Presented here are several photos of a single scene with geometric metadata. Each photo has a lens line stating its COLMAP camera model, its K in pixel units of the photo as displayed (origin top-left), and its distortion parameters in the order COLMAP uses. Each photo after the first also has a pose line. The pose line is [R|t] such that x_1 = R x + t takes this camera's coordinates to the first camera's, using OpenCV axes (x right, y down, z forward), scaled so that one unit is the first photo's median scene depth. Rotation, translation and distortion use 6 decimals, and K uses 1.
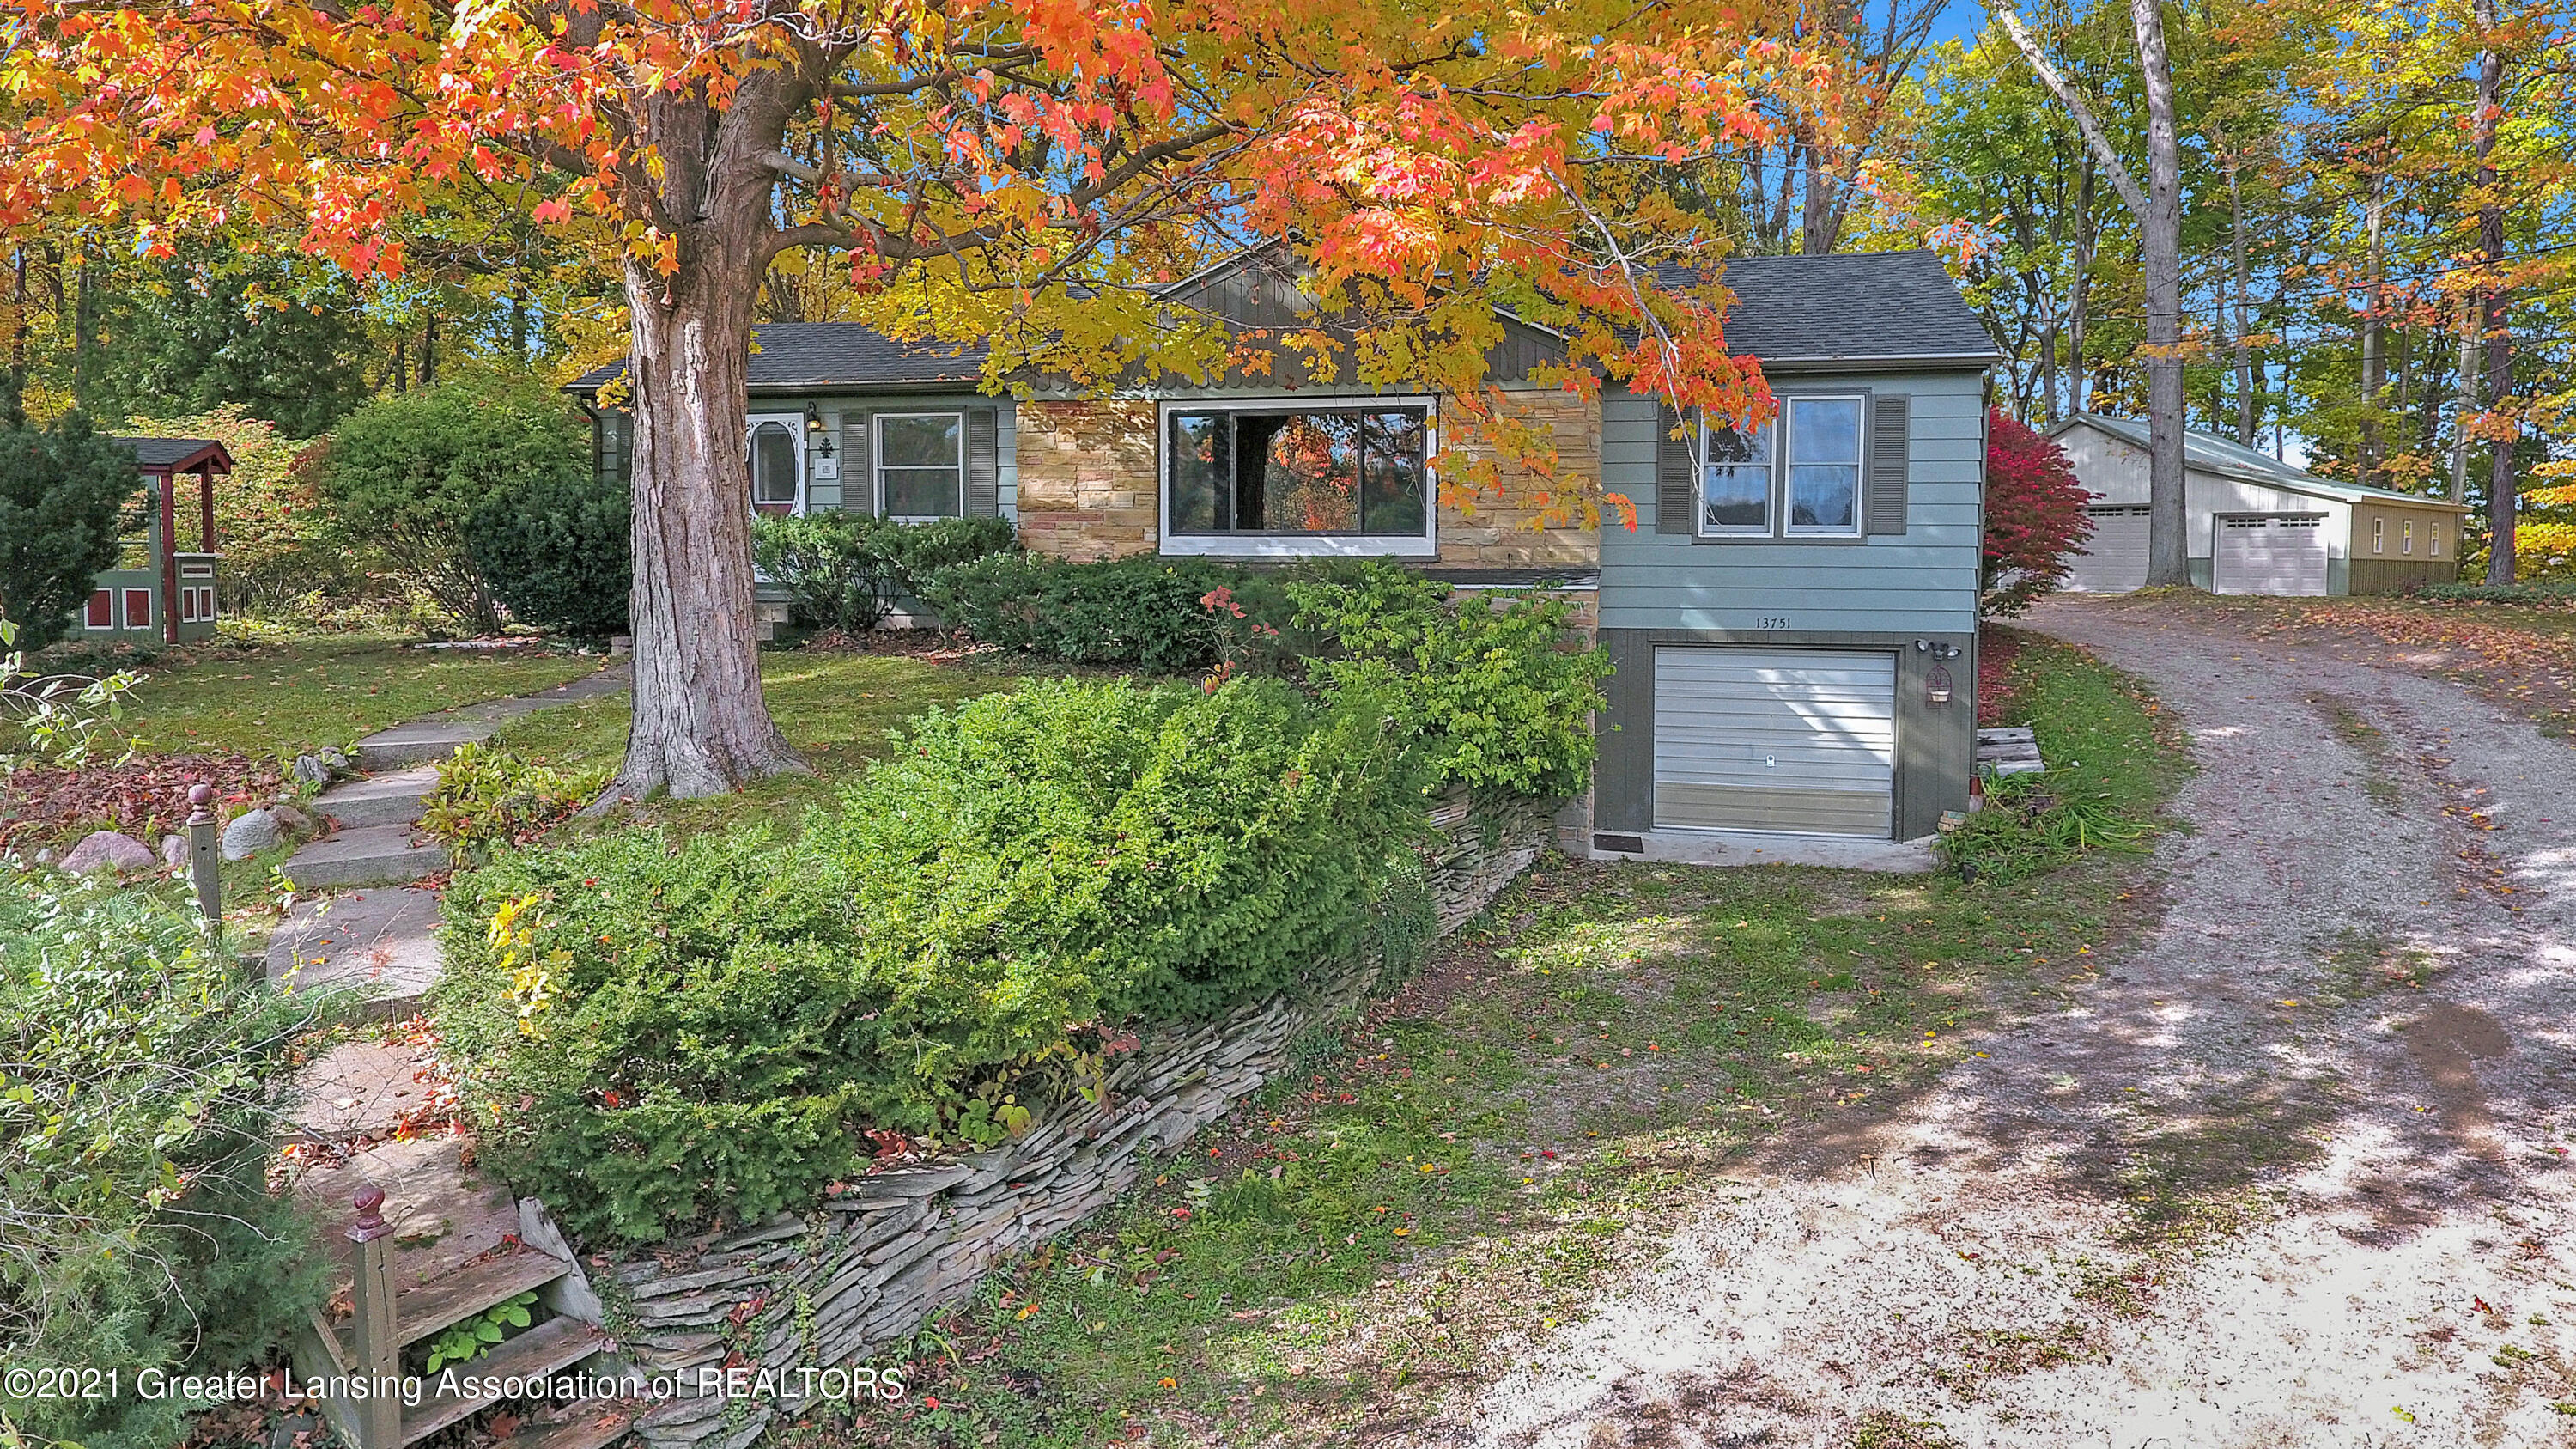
lens RADIAL K [[1620.2, 0, 1310.9], [0, 1620.2, 635.7], [0, 0, 1]] dist [-0.000839, -0.000445]
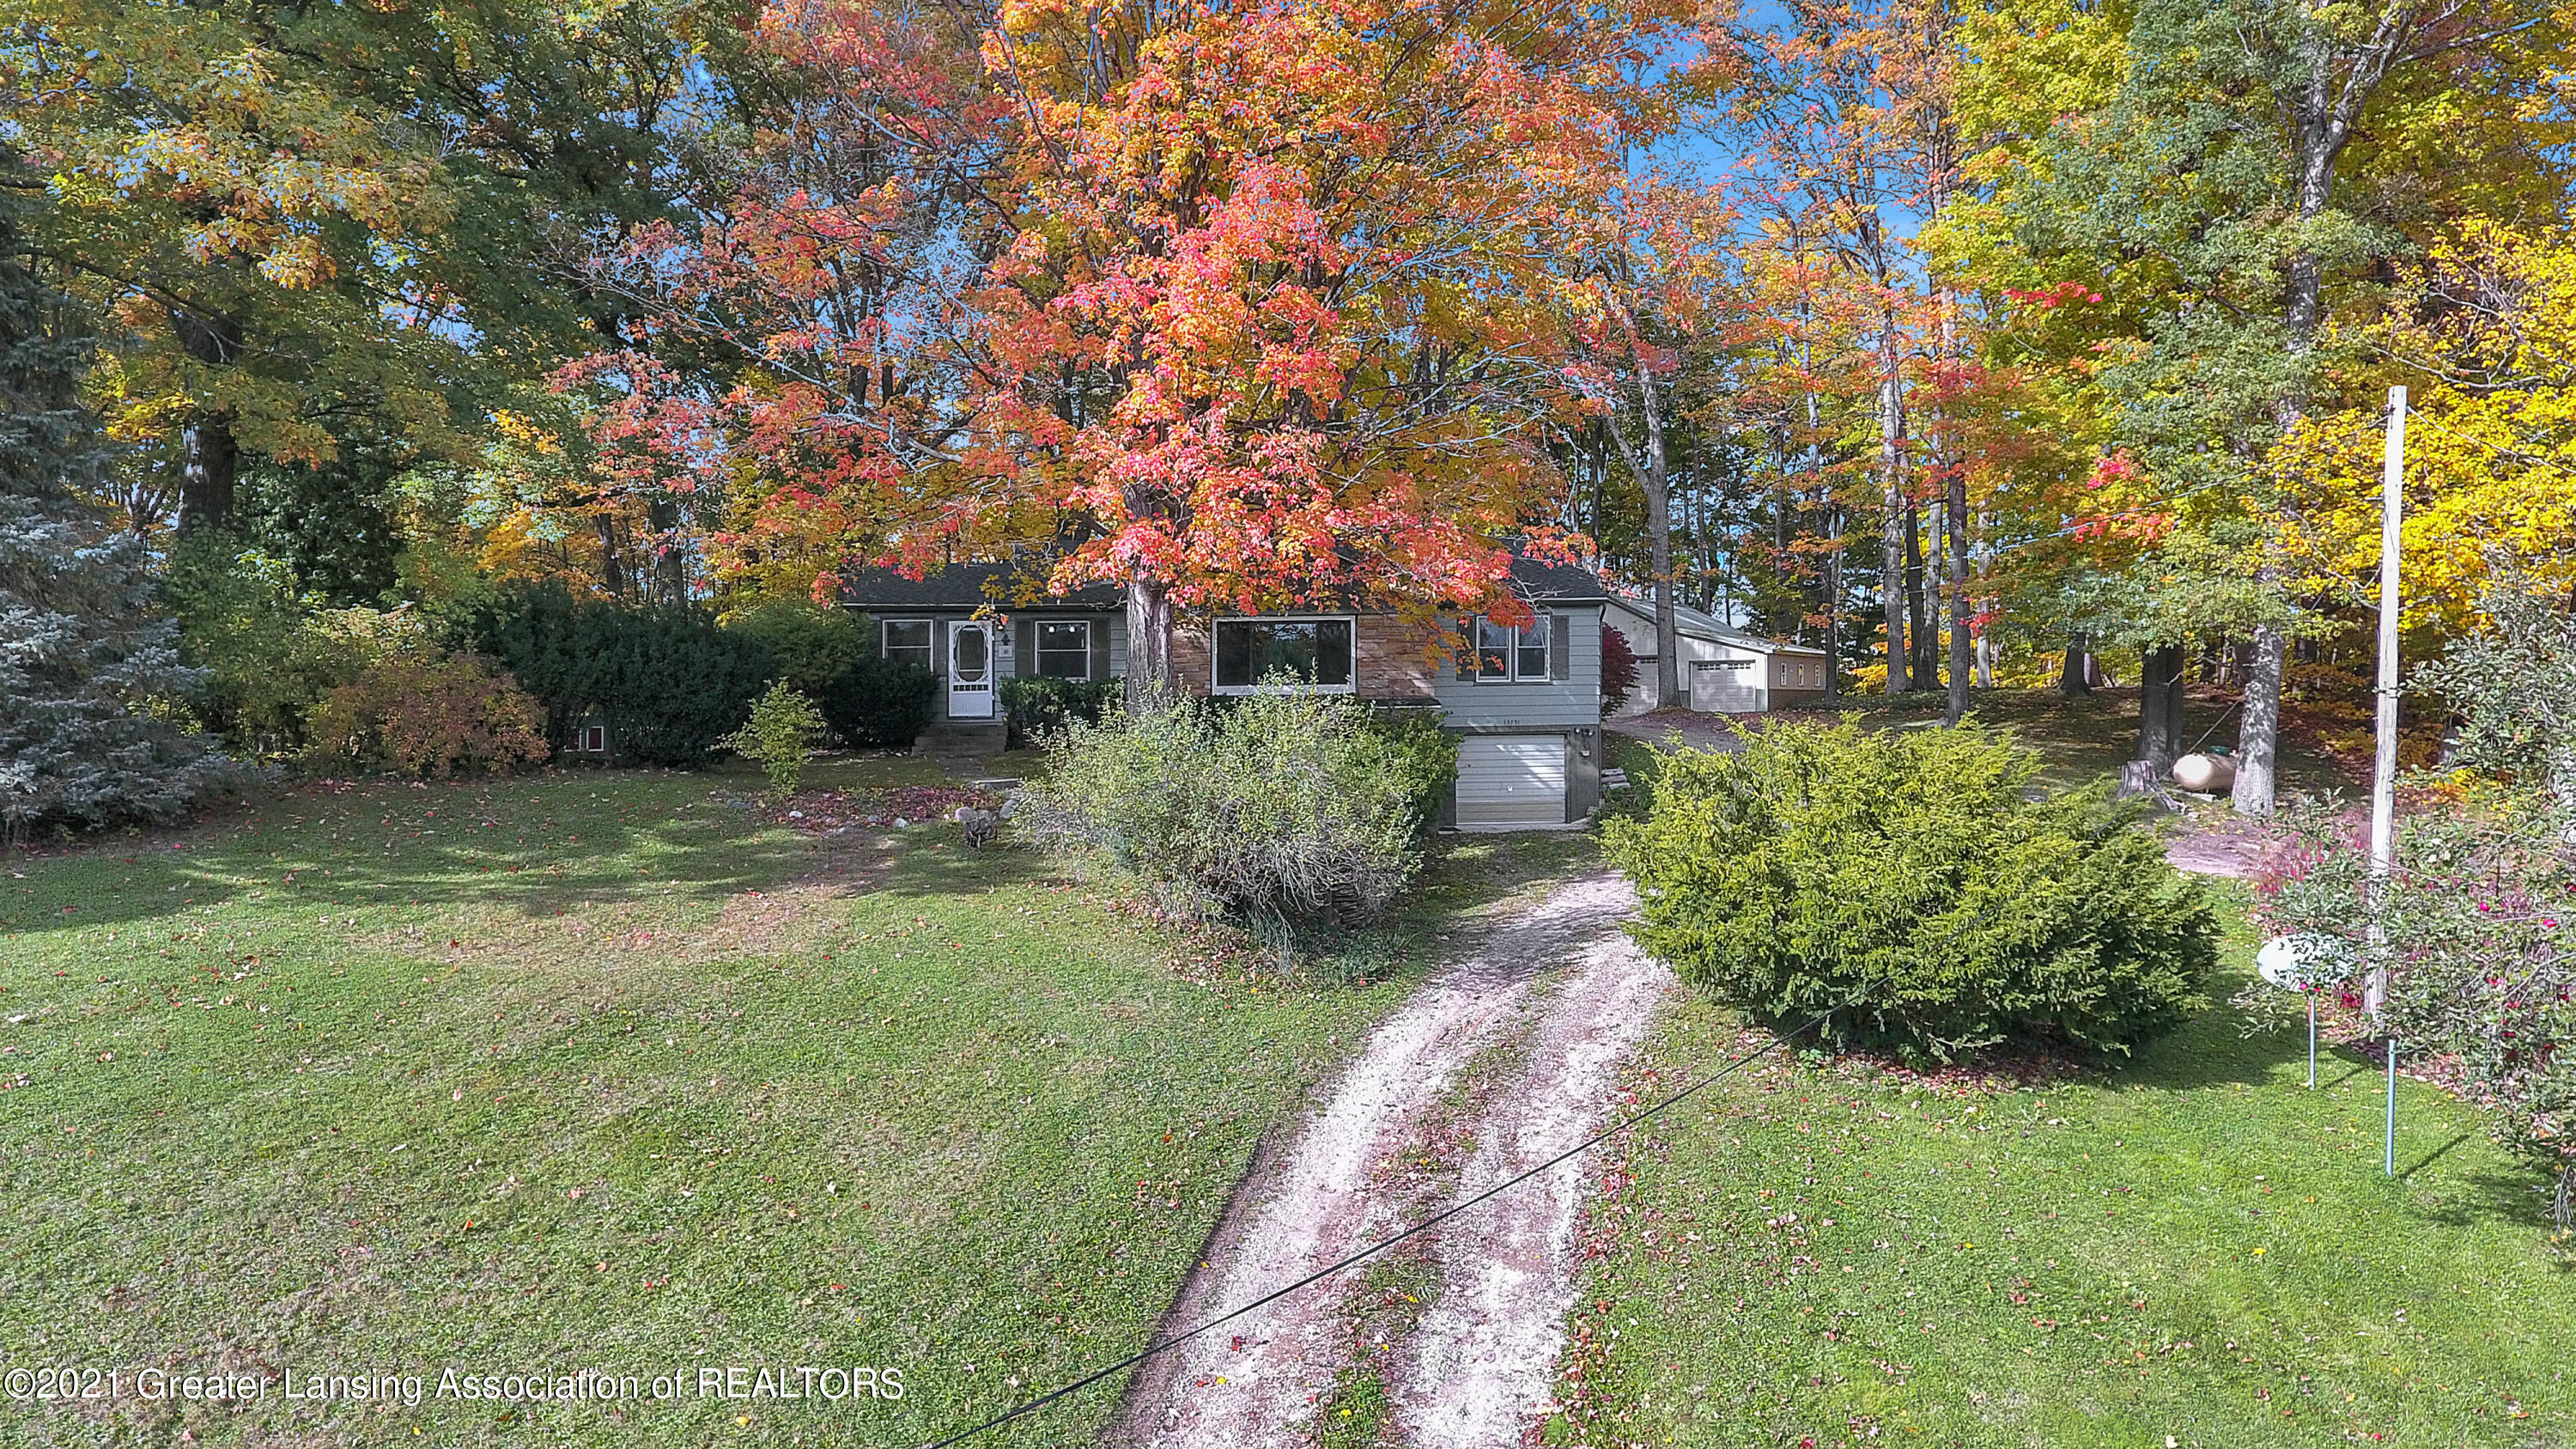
lens RADIAL K [[1401.4, 0, 1381.2], [0, 1401.4, 684.3], [0, 0, 1]] dist [-0.004025, -0.001548]
pose [[0.957728, -0.015268, 0.287269, -0.428201], [0.032273, 0.997989, -0.054550, 0.039564], [-0.285859, 0.061515, 0.956295, -0.752815]]
